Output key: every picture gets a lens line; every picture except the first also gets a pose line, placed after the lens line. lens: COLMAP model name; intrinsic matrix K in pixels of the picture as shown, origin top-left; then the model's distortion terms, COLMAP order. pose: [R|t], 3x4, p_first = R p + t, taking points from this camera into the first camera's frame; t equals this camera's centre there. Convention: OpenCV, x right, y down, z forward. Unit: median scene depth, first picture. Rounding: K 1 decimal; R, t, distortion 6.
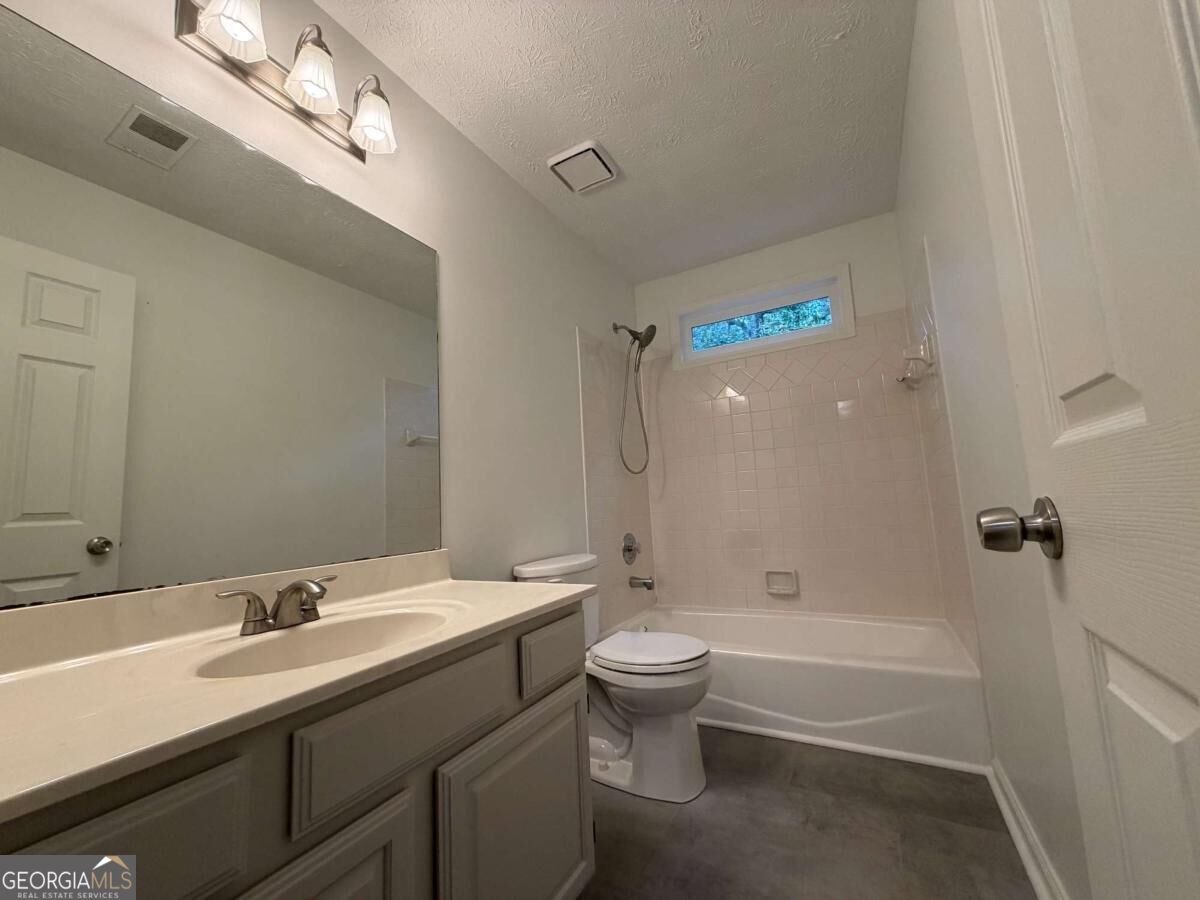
lens RADIAL K [[478.9, 0, 595.7], [0, 478.9, 451.4], [0, 0, 1]] dist [0.001258, 0.000011]
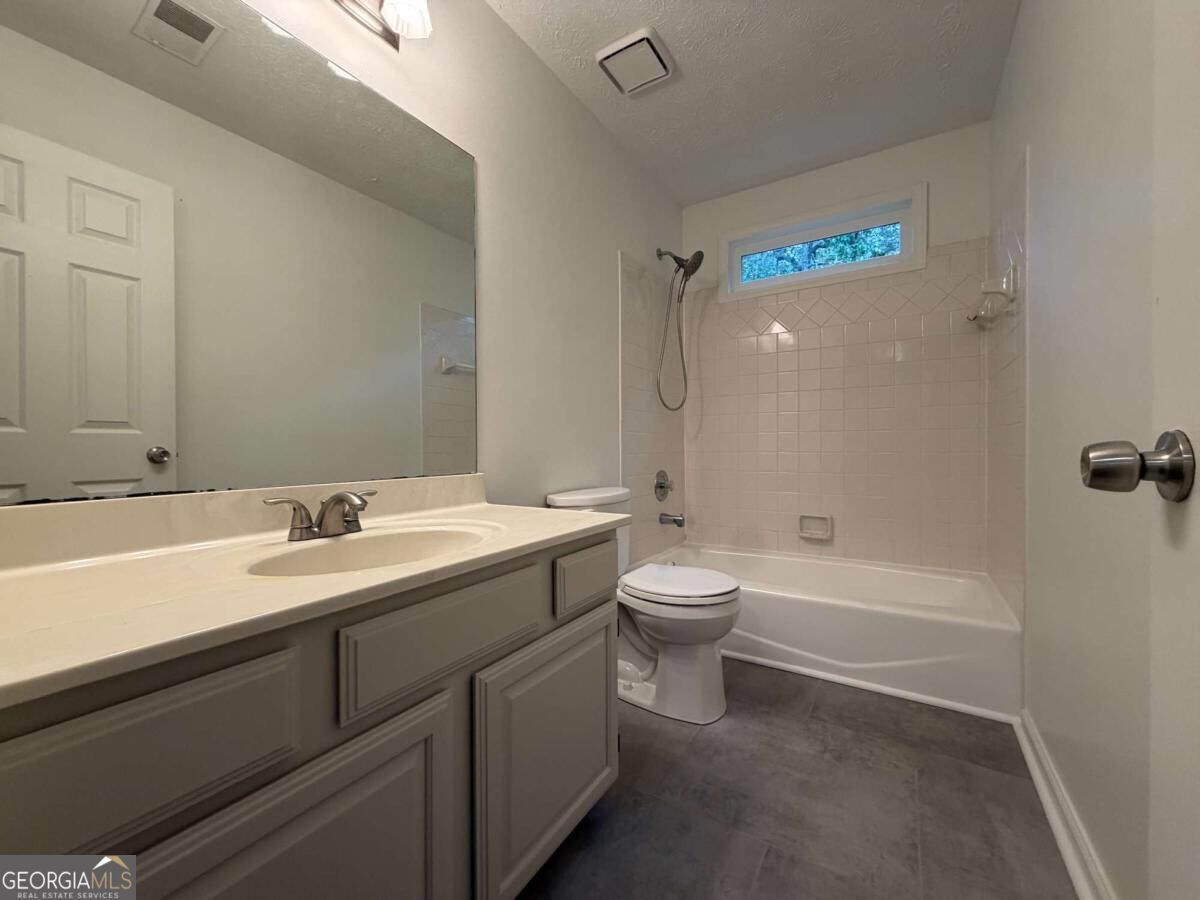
lens RADIAL K [[478.9, 0, 595.7], [0, 478.9, 451.4], [0, 0, 1]] dist [0.001258, 0.000011]
pose [[0.997008, 0.047007, -0.061370, -0.014207], [-0.038953, 0.991213, 0.126412, 0.021136], [0.066773, -0.123643, 0.990078, 0.025589]]
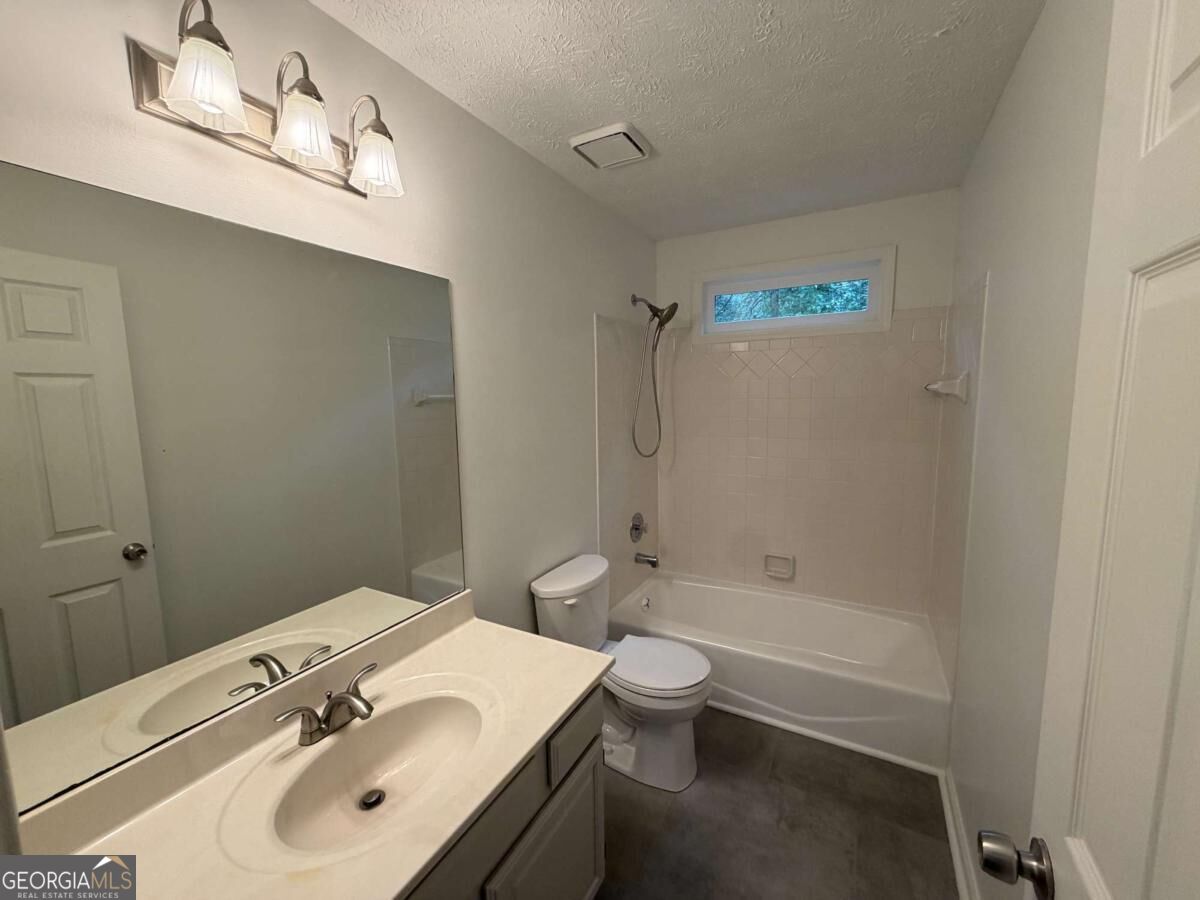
lens RADIAL K [[478.9, 0, 595.7], [0, 478.9, 451.4], [0, 0, 1]] dist [0.001258, 0.000011]
pose [[0.999384, 0.034928, 0.003559, -0.048407], [-0.034805, 0.972350, 0.230919, -0.333812], [0.004605, -0.230901, 0.972966, 0.045916]]
